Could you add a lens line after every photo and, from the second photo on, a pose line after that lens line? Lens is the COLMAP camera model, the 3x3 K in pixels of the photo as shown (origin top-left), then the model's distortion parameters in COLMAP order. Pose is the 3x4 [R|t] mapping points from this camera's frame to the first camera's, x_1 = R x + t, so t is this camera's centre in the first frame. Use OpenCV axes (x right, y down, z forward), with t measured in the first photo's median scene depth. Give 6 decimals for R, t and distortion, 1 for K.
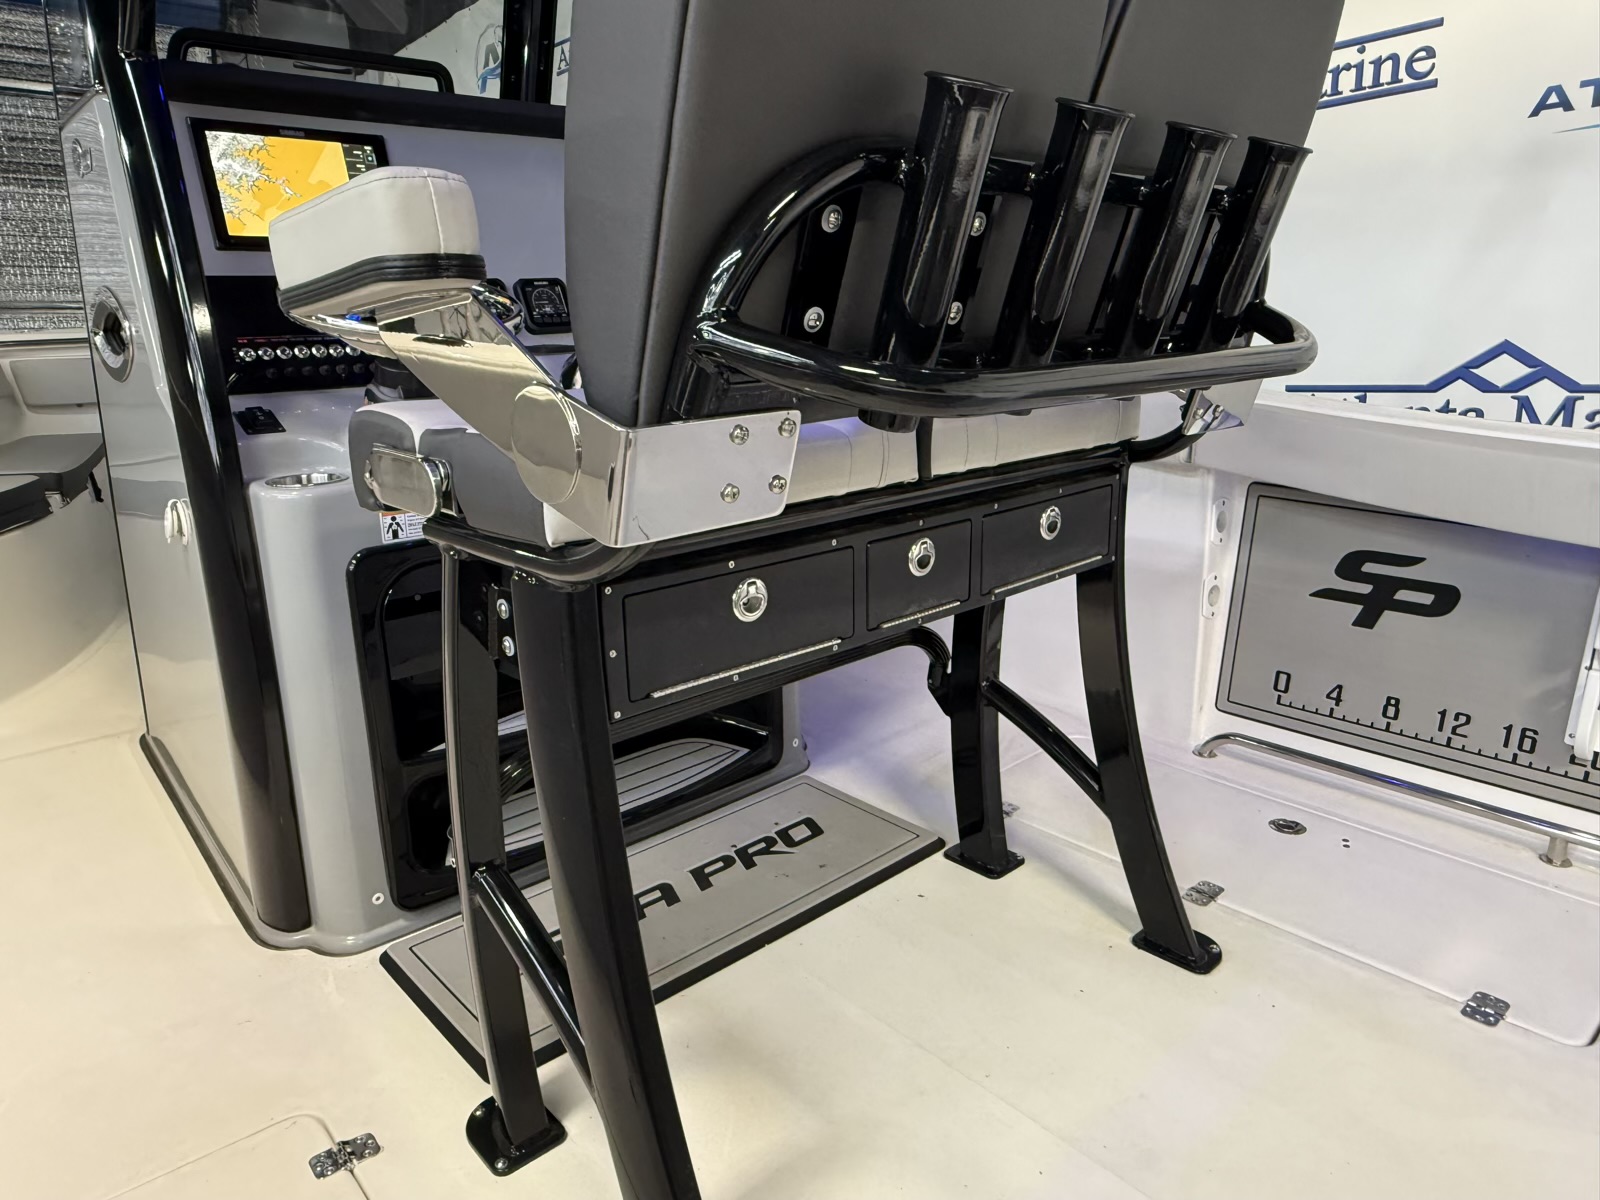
lens RADIAL K [[1036.7, 0, 800.5], [0, 1036.7, 601.5], [0, 0, 1]] dist [0.001970, -0.000433]
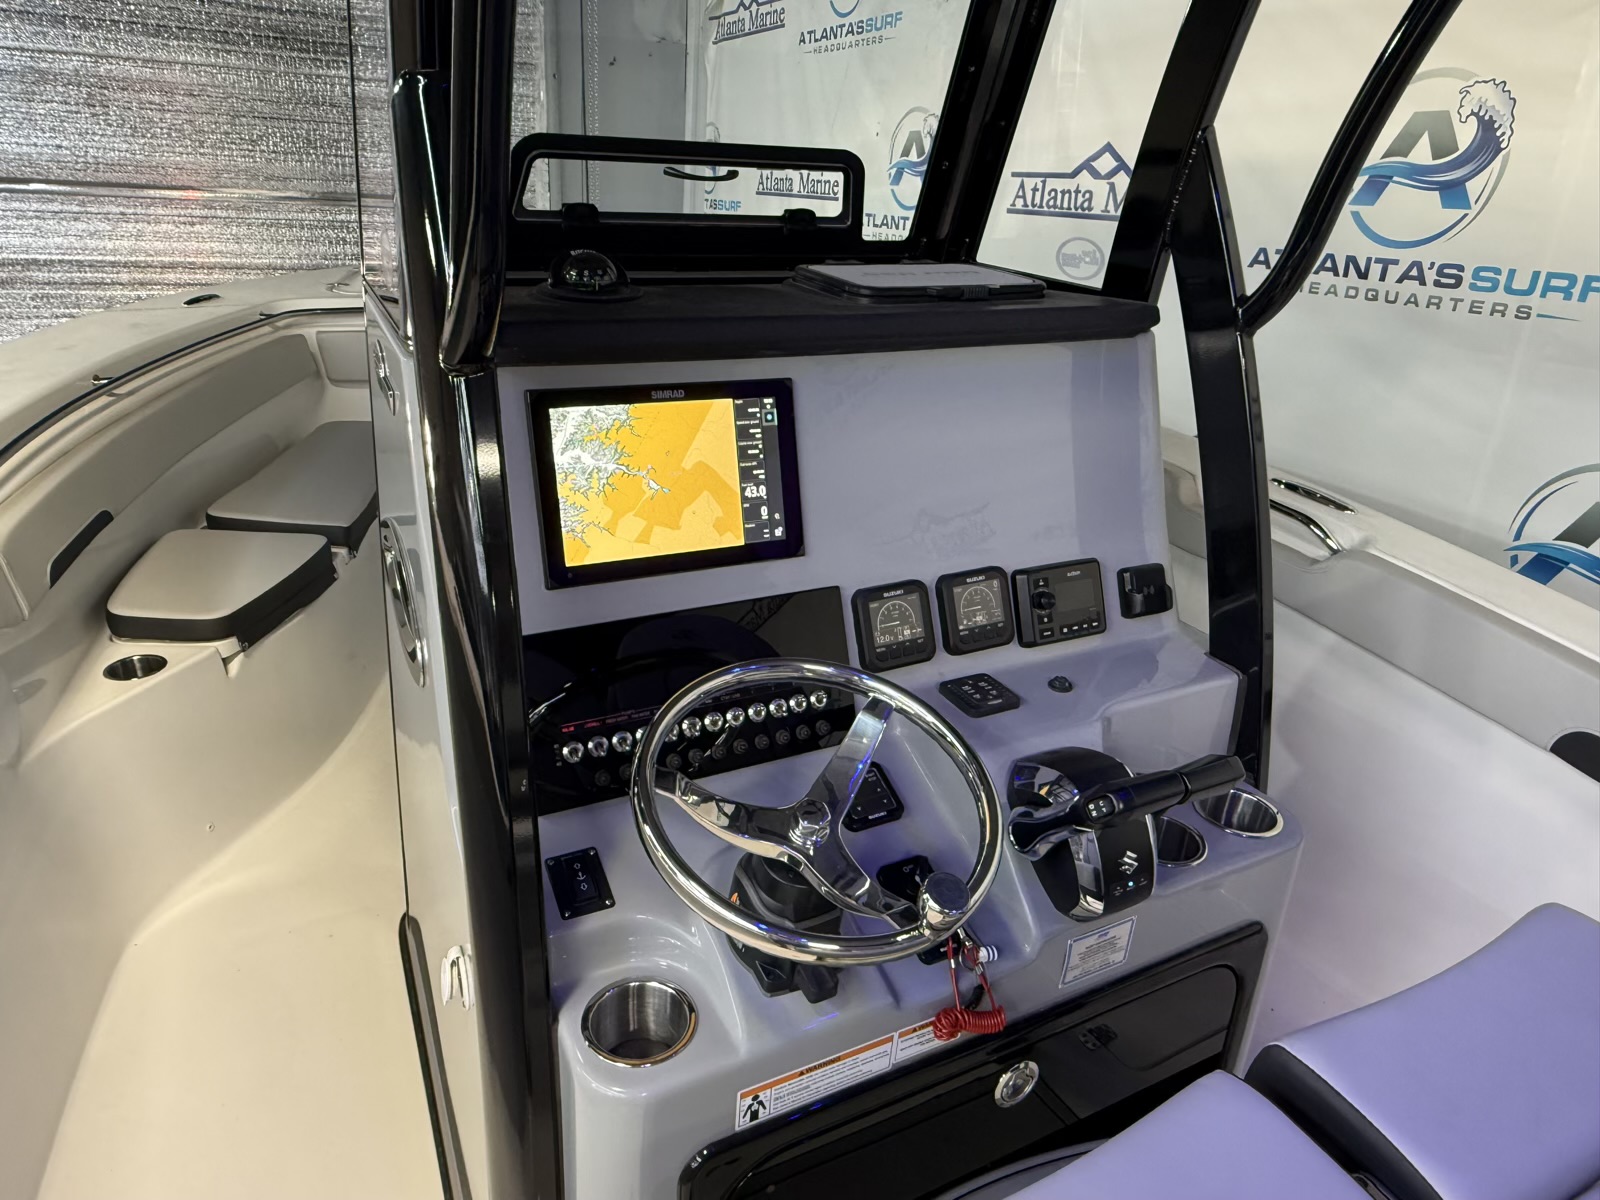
lens RADIAL K [[1036.7, 0, 795.9], [0, 1036.7, 602.2], [0, 0, 1]] dist [0.001970, -0.000433]
pose [[0.966442, 0.157300, -0.203095, -0.263473], [-0.132547, 0.982577, 0.130285, -0.428917], [0.220050, -0.098993, 0.970453, 0.375429]]
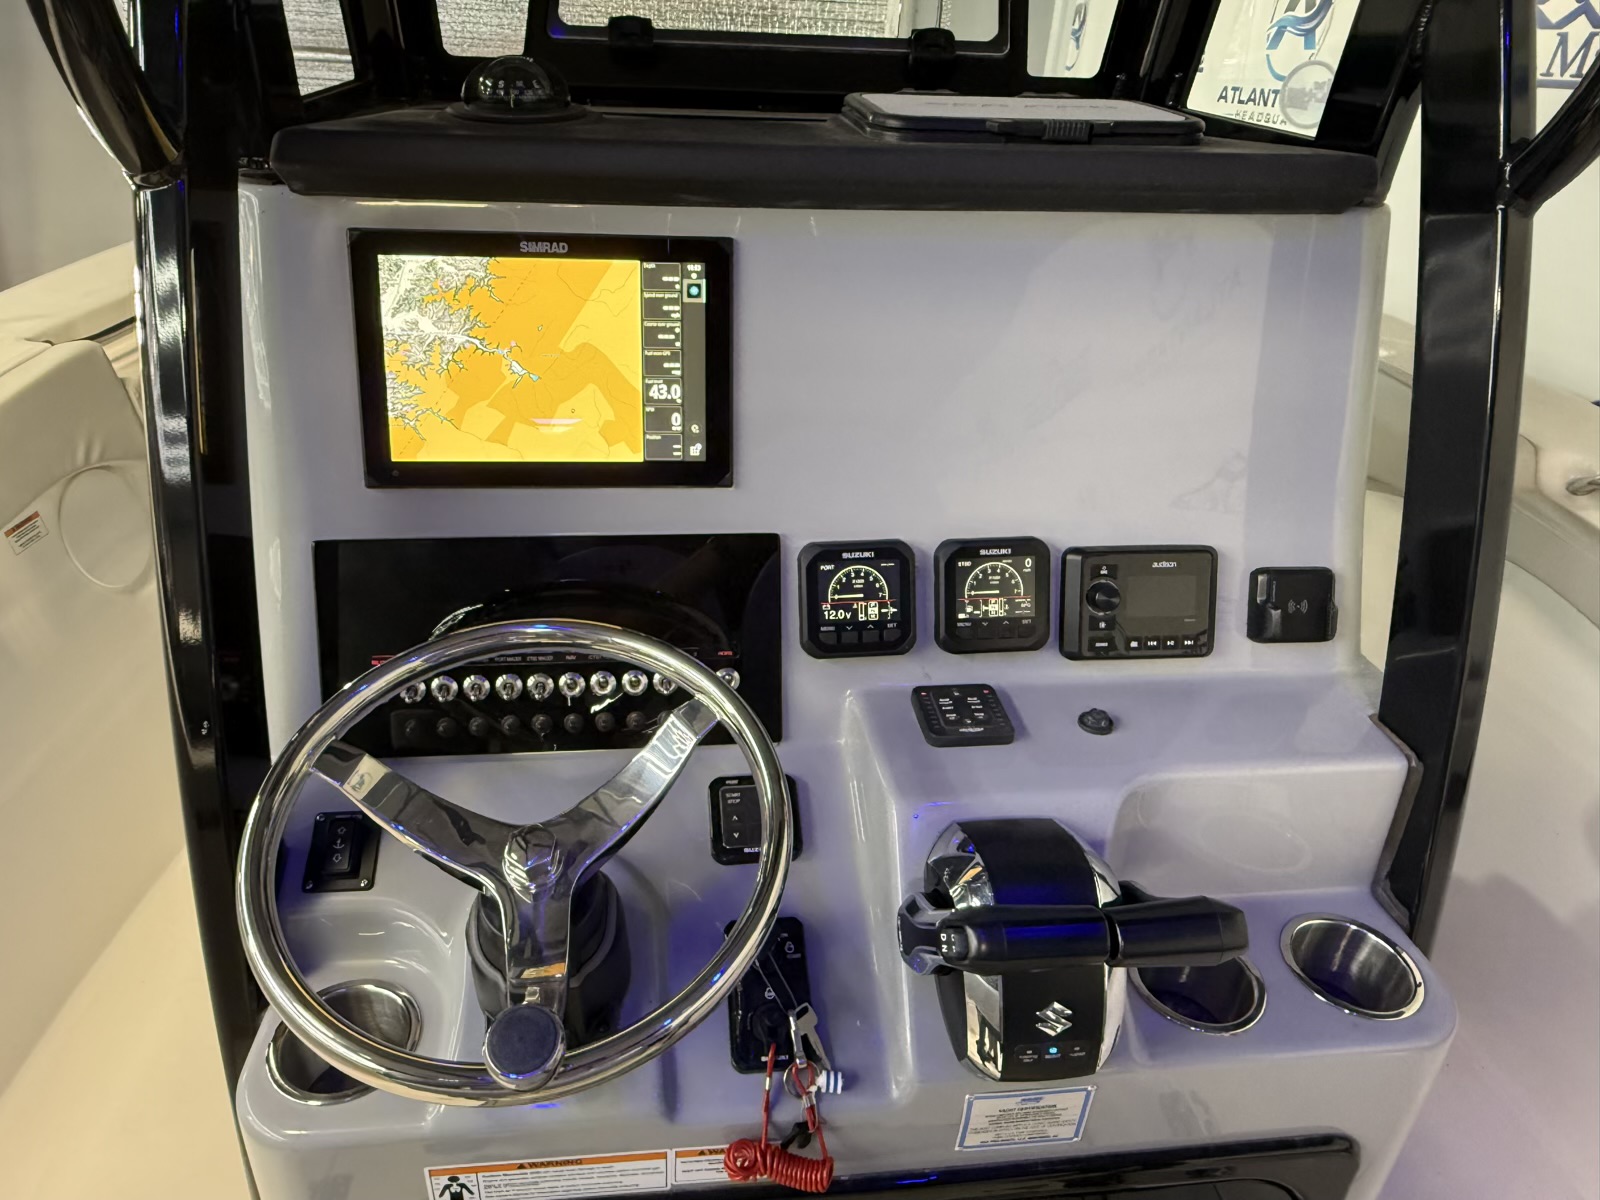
lens RADIAL K [[1036.7, 0, 799.4], [0, 1036.7, 611.8], [0, 0, 1]] dist [0.001970, -0.000433]
pose [[0.809359, 0.327964, -0.487214, -0.097480], [-0.212502, 0.936885, 0.277649, -0.463325], [0.547522, -0.121184, 0.827970, 0.653809]]
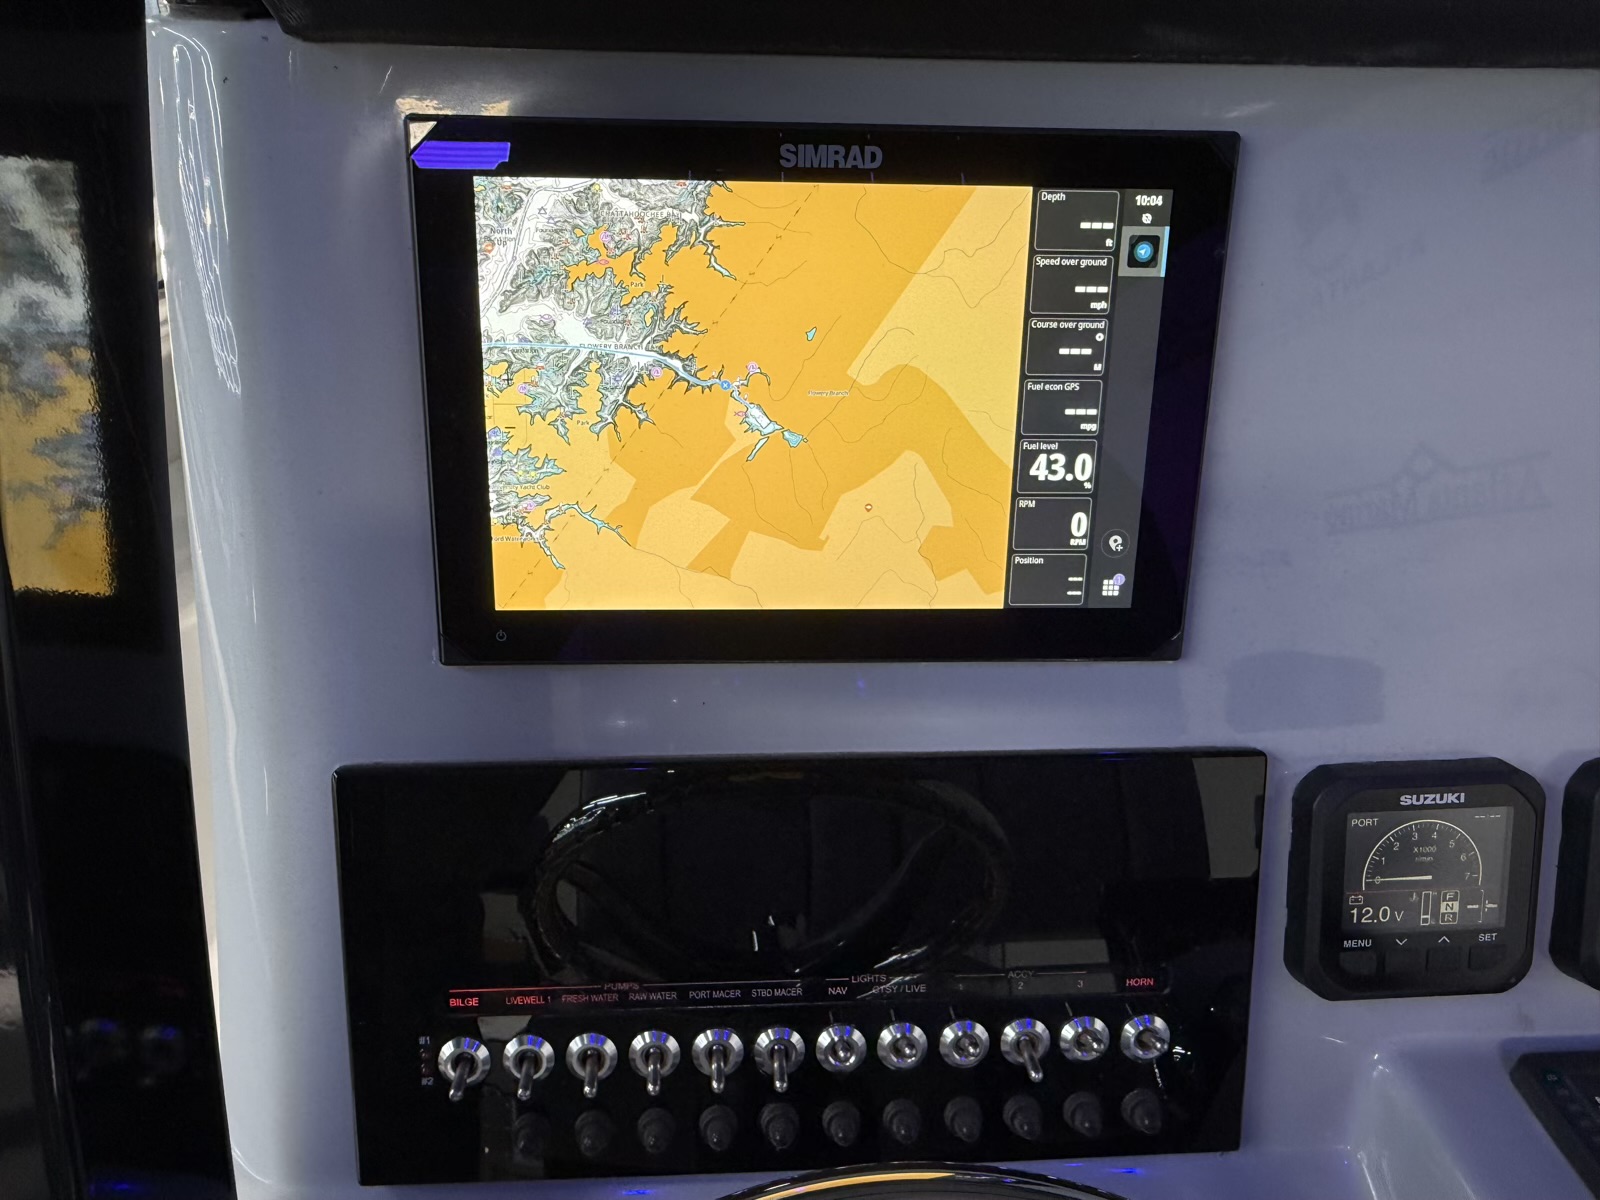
lens RADIAL K [[1036.7, 0, 789.9], [0, 1036.7, 594.2], [0, 0, 1]] dist [0.001970, -0.000433]
pose [[0.770565, 0.351970, -0.531364, -0.353889], [-0.208260, 0.926973, 0.312007, -0.443055], [0.602377, -0.129760, 0.787594, 0.827337]]
